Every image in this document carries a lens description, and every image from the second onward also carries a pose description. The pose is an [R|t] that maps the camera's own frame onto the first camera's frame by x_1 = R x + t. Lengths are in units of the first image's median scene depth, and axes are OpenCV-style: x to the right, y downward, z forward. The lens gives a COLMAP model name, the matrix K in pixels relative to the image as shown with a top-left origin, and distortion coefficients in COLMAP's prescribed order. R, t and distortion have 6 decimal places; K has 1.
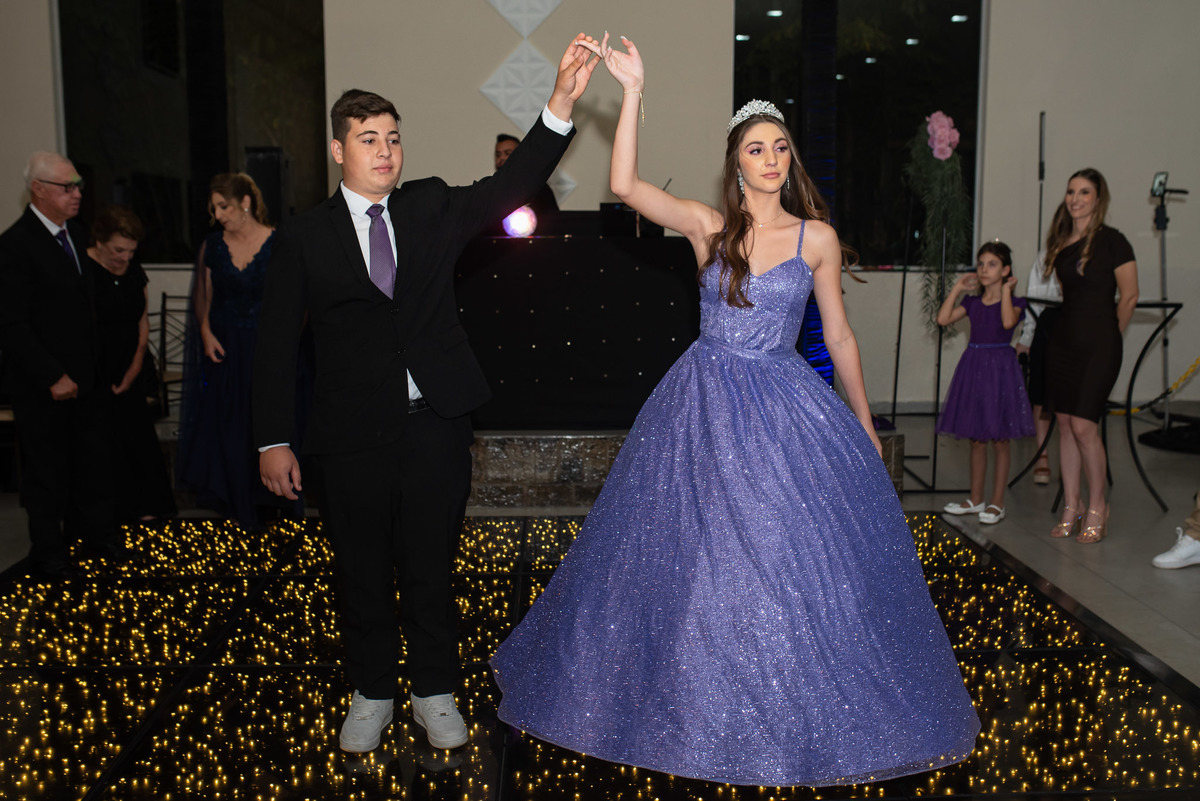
lens RADIAL K [[1217.6, 0, 623.5], [0, 1217.6, 407.5], [0, 0, 1]] dist [-0.011101, 0.012949]
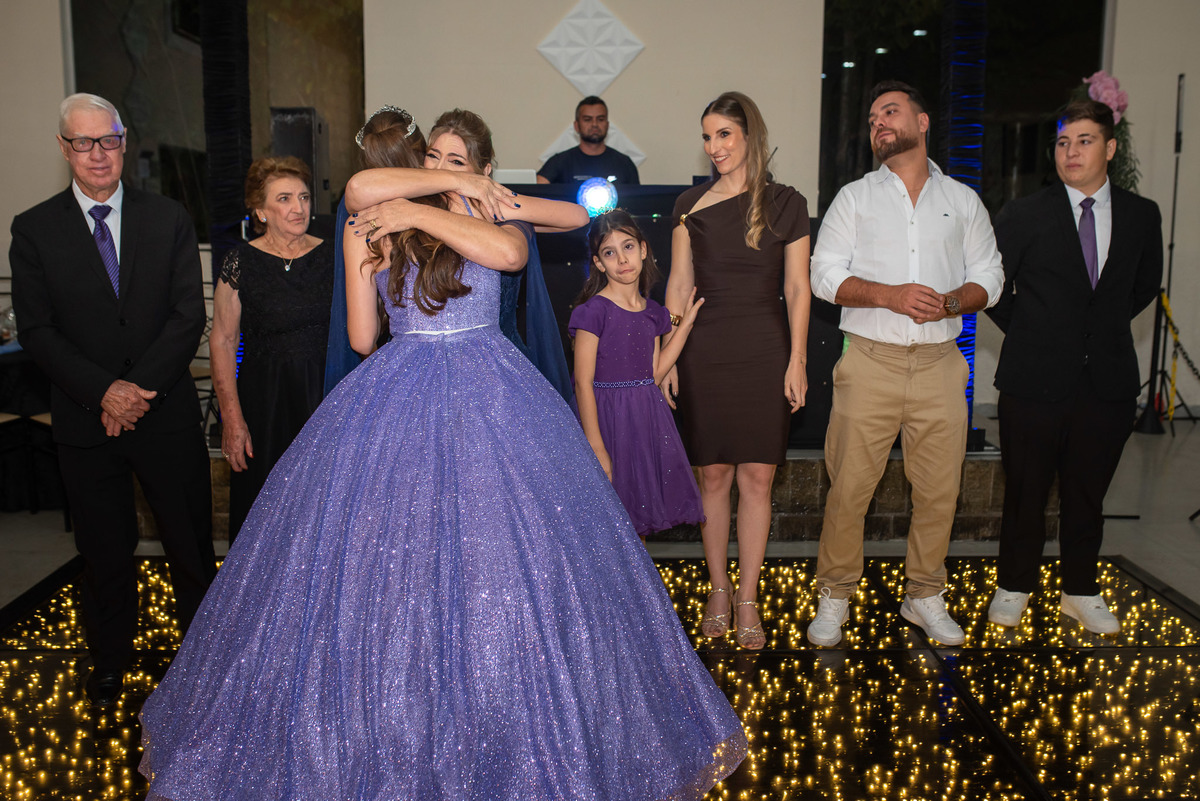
lens RADIAL K [[1170.6, 0, 600.0], [0, 1170.6, 400.5], [0, 0, 1]] dist [-0.012603, 0.012843]
pose [[0.999298, 0.009691, -0.036198, -0.079062], [-0.009017, 0.999784, 0.018724, -0.043813], [0.036372, -0.018385, 0.999169, 0.295993]]
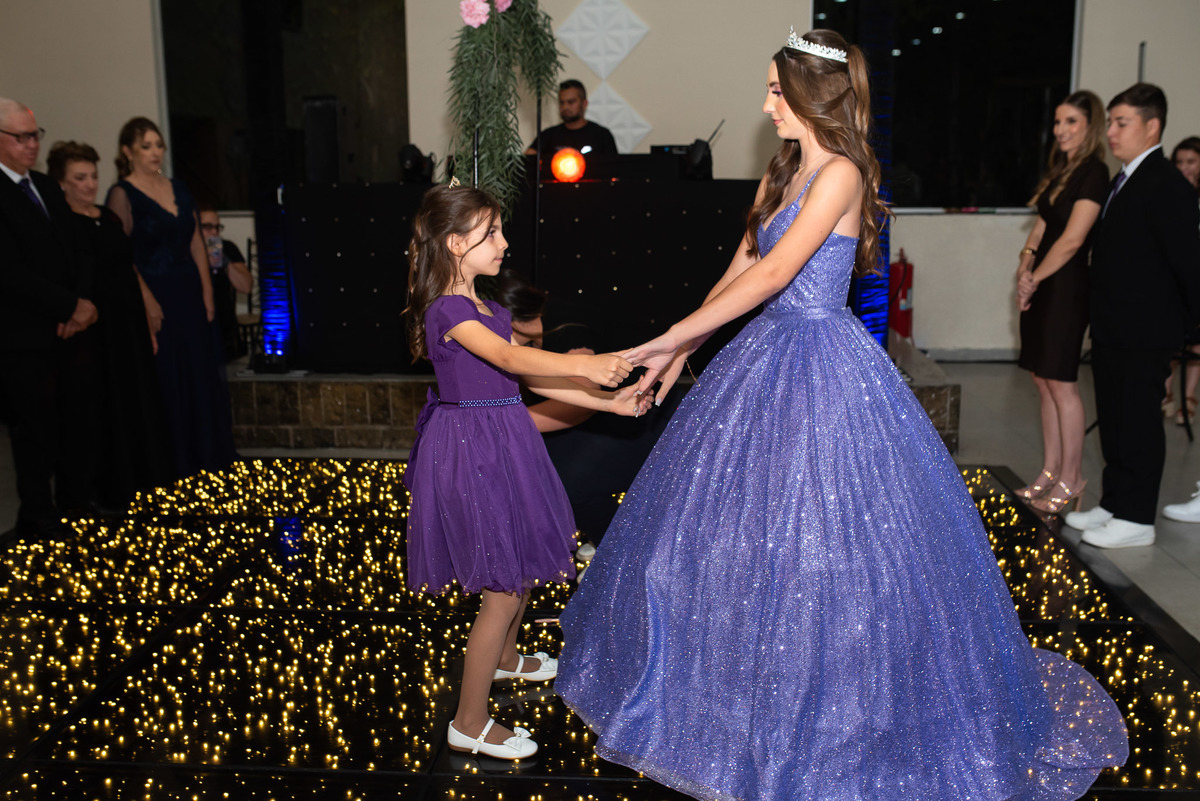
lens RADIAL K [[1170.6, 0, 600.0], [0, 1170.6, 400.5], [0, 0, 1]] dist [-0.012603, 0.012843]
pose [[0.990676, 0.013760, -0.135545, 0.108554], [-0.007596, 0.998918, 0.045887, -0.007588], [0.136030, -0.044430, 0.989708, 0.073624]]
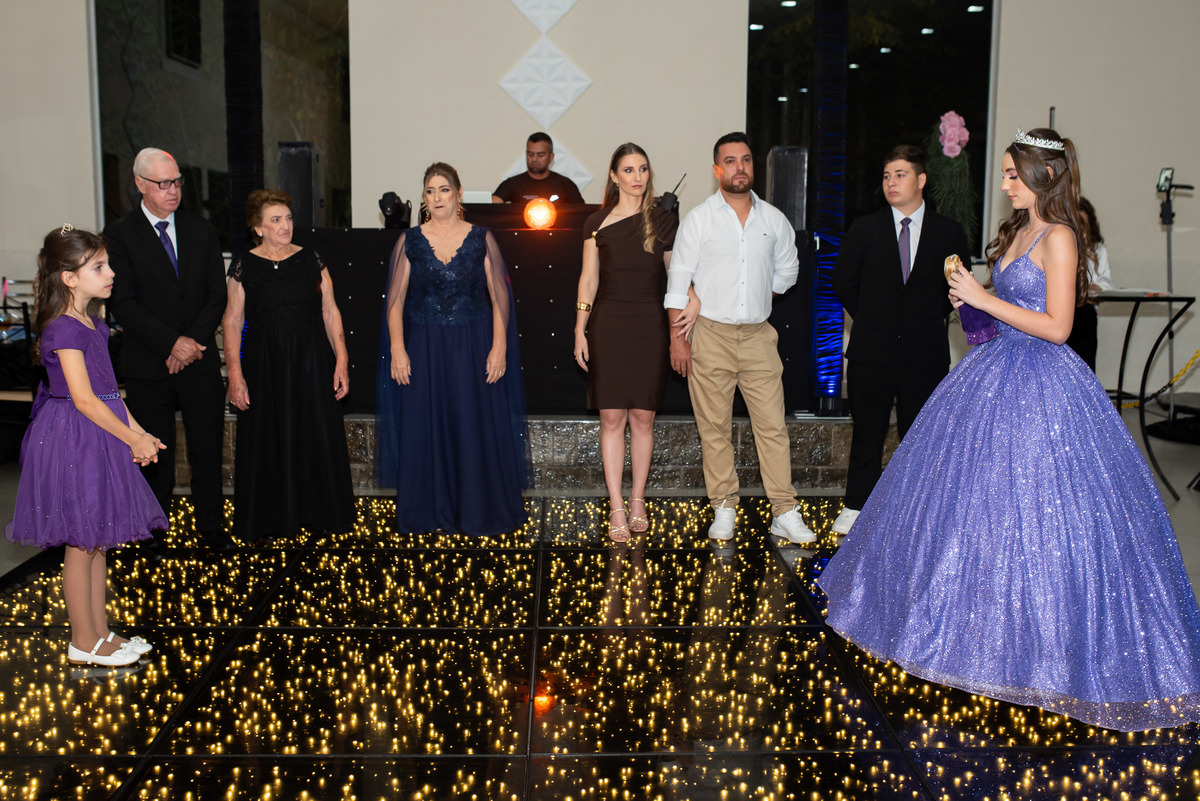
lens RADIAL K [[1237.9, 0, 600.0], [0, 1237.9, 400.5], [0, 0, 1]] dist [-0.009437, -0.006980]
pose [[0.999629, 0.008228, -0.025964, -0.007945], [-0.008183, 0.999965, 0.001855, 0.005819], [0.025978, -0.001642, 0.999661, -0.083292]]
